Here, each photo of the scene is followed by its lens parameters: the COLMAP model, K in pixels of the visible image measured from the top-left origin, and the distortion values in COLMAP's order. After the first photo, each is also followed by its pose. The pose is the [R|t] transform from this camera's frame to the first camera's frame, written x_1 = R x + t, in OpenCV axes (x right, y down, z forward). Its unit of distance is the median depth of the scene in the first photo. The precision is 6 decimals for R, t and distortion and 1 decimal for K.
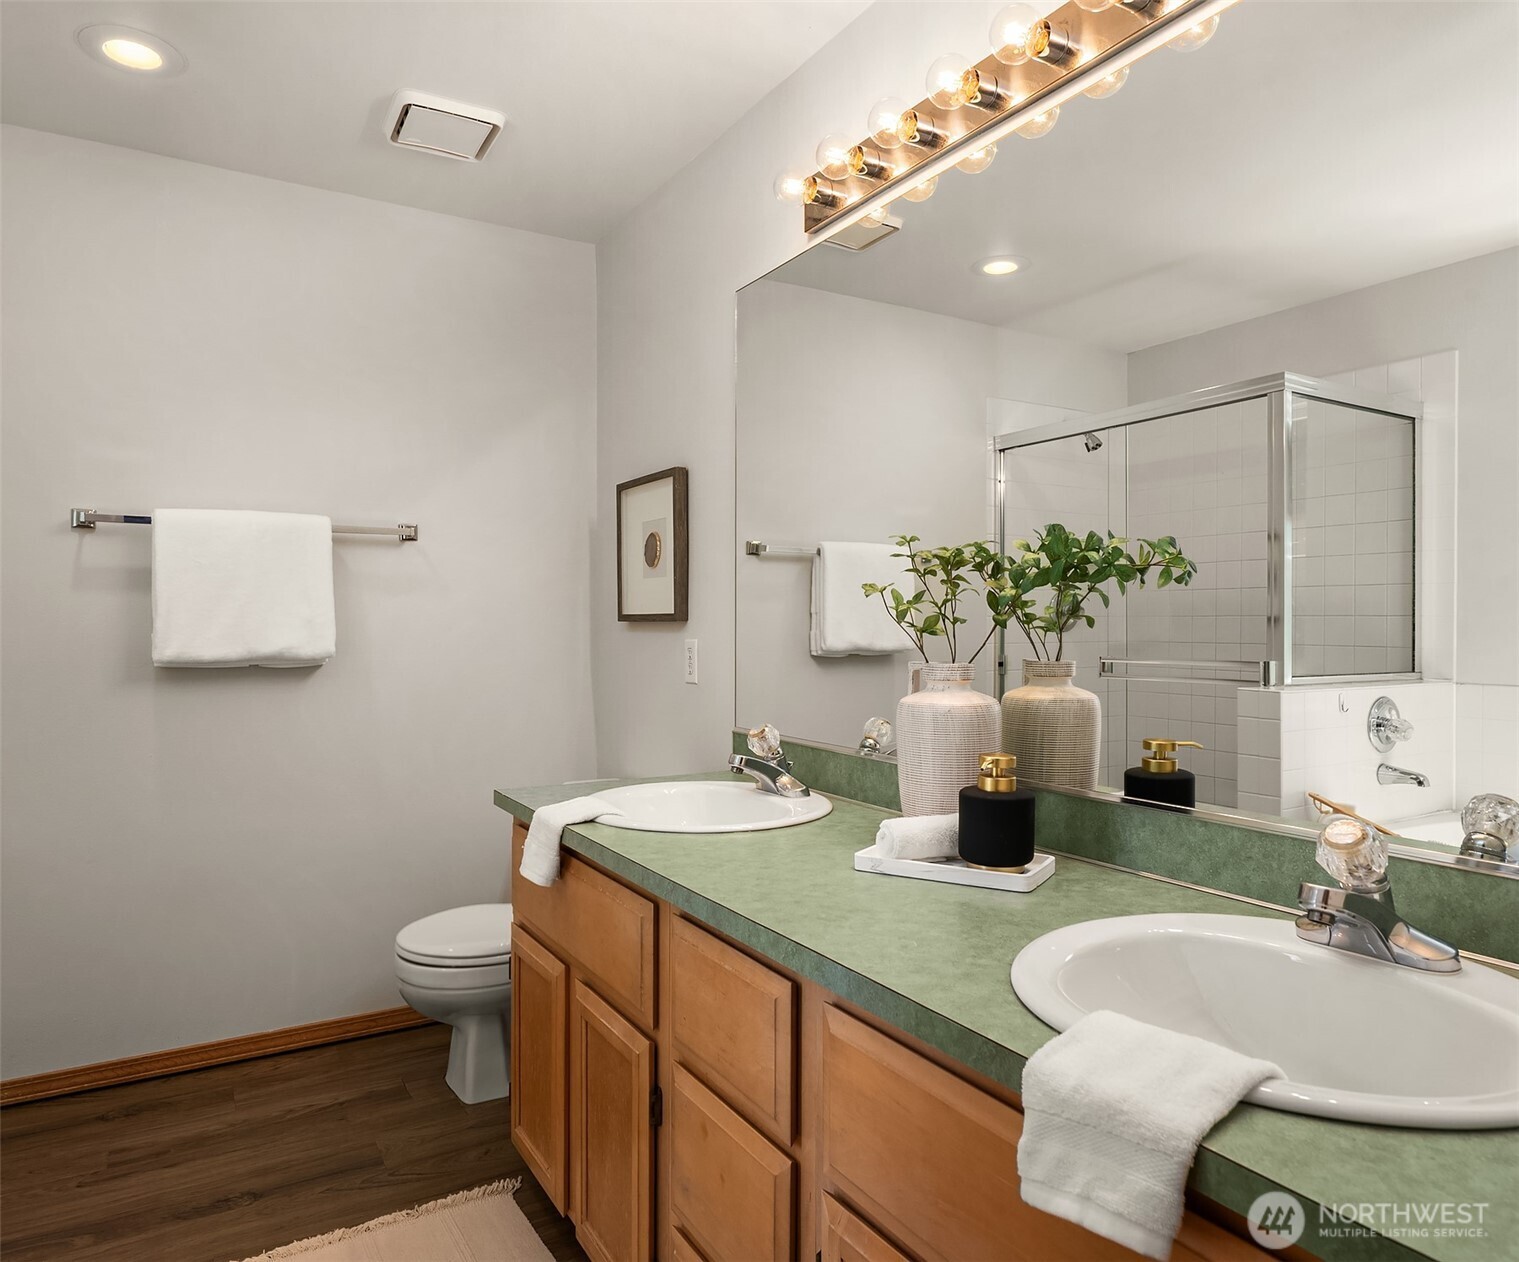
lens RADIAL K [[1004.8, 0, 759.5], [0, 1004.8, 631.0], [0, 0, 1]] dist [-0.004198, -0.000777]
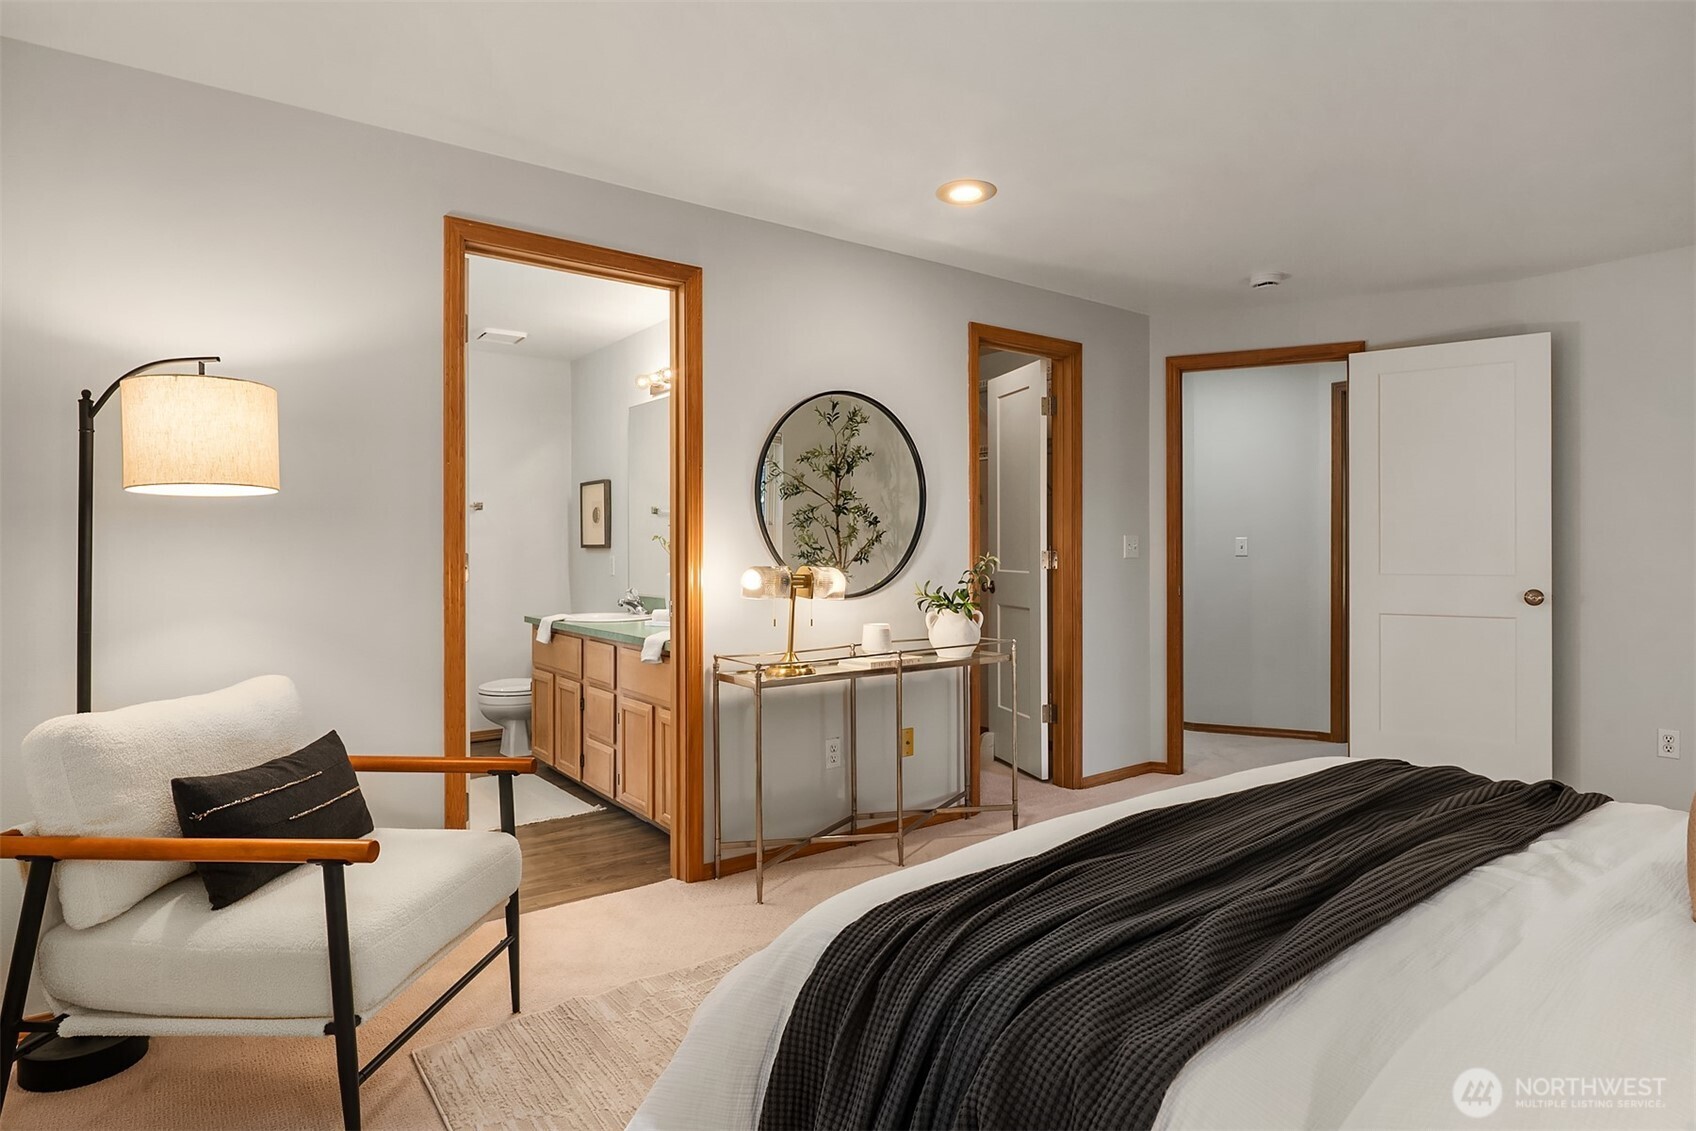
lens RADIAL K [[926.3, 0, 848.0], [0, 926.3, 565.5], [0, 0, 1]] dist [-0.000584, -0.000002]
pose [[0.994594, -0.003187, 0.103789, 0.281872], [0.001938, 0.999925, 0.012128, 0.006384], [-0.103820, -0.011861, 0.994525, -1.302712]]
